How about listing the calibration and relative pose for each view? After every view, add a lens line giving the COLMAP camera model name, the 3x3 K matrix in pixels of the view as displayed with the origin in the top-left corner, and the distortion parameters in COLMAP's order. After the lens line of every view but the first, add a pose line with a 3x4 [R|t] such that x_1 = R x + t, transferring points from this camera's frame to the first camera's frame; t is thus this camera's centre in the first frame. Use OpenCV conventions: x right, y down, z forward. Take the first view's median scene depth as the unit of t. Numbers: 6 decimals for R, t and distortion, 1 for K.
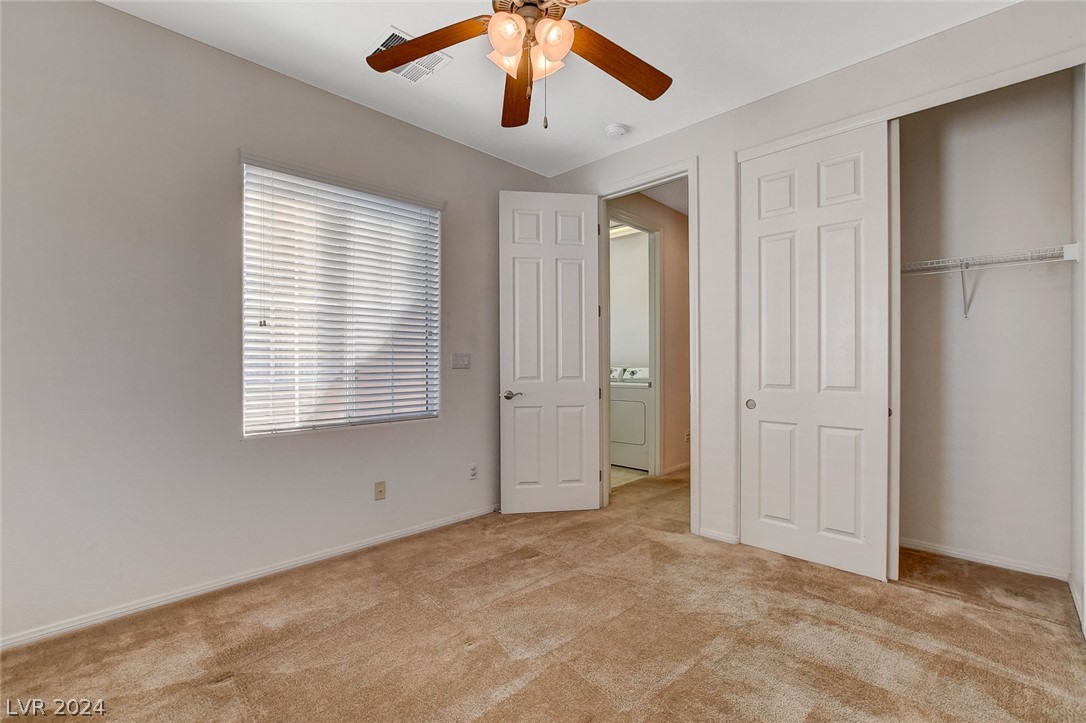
lens RADIAL K [[477.6, 0, 536.0], [0, 477.6, 360.1], [0, 0, 1]] dist [-0.014494, 0.001257]
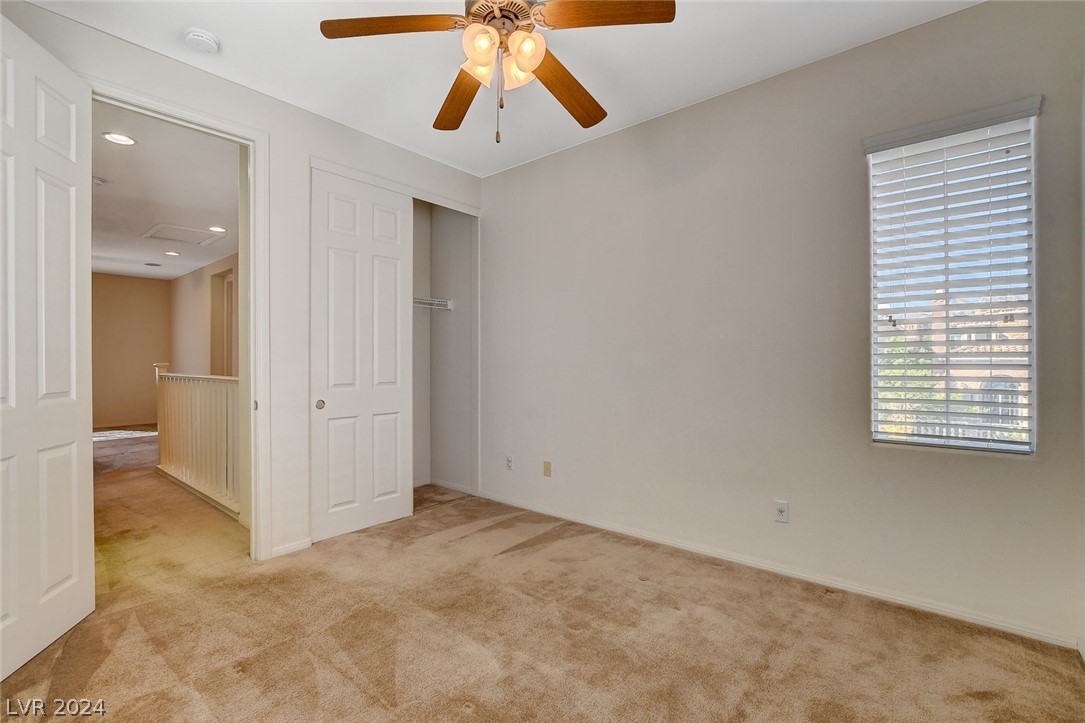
lens RADIAL K [[477.2, 0, 535.5], [0, 477.2, 360.1], [0, 0, 1]] dist [-0.014494, 0.001257]
pose [[-0.044458, -0.001695, 0.999010, -0.664671], [0.007107, 0.999973, 0.002013, -0.004841], [-0.998986, 0.007189, -0.044445, 0.622159]]
